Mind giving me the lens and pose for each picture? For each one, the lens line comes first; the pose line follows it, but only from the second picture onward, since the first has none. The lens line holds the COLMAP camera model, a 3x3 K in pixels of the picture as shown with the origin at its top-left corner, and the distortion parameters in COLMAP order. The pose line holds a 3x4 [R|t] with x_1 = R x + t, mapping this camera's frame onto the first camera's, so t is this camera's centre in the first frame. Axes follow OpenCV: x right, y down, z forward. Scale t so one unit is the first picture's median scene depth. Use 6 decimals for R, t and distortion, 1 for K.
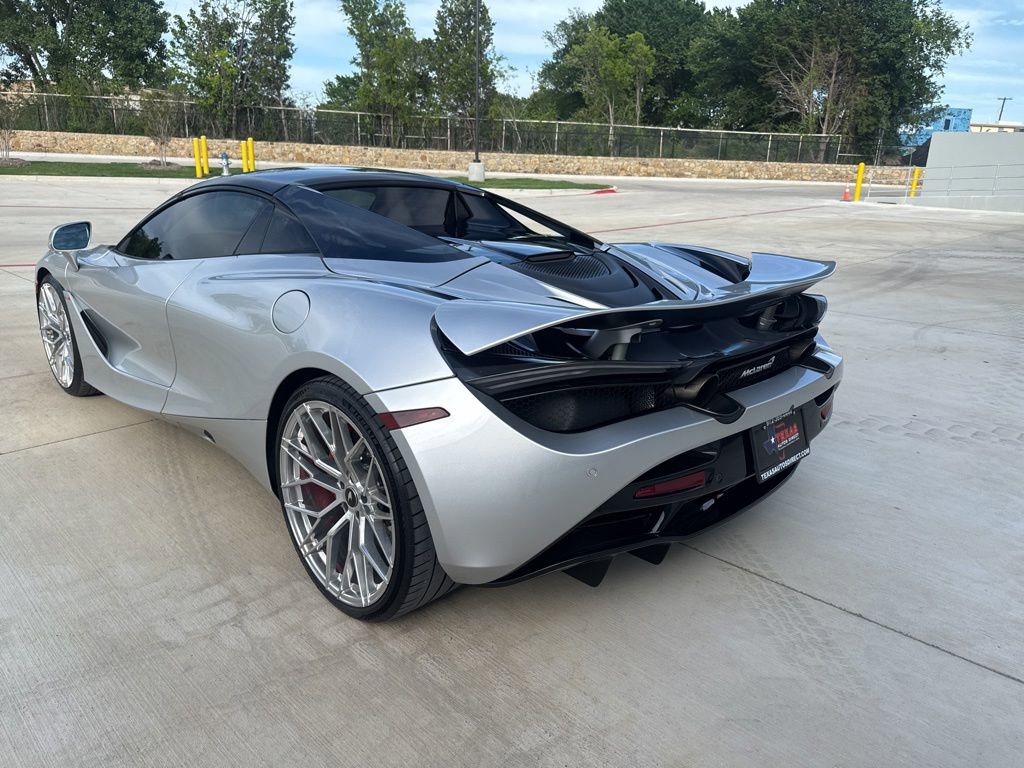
lens RADIAL K [[839.2, 0, 512.0], [0, 839.2, 384.0], [0, 0, 1]] dist [-0.039590, 0.001393]
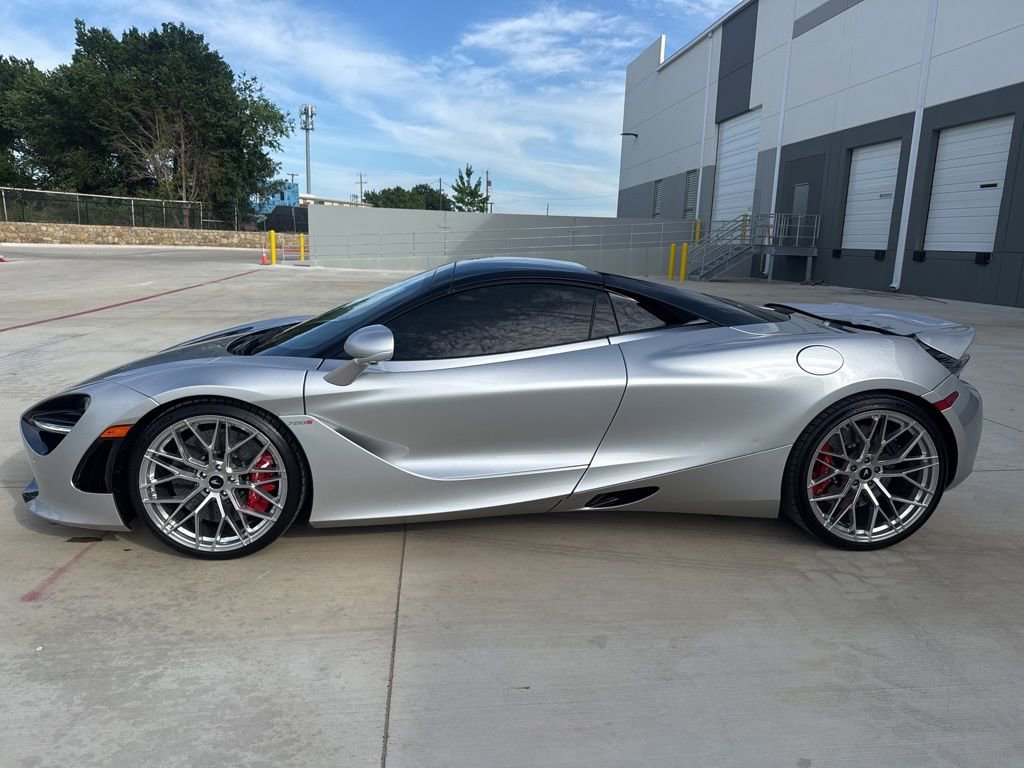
lens RADIAL K [[846.5, 0, 512.0], [0, 846.5, 384.0], [0, 0, 1]] dist [-0.031218, 0.000401]
pose [[0.559085, -0.137738, 0.817589, -0.292901], [0.191292, 0.980929, 0.034447, -0.033996], [-0.806741, 0.137139, 0.574771, 0.097099]]
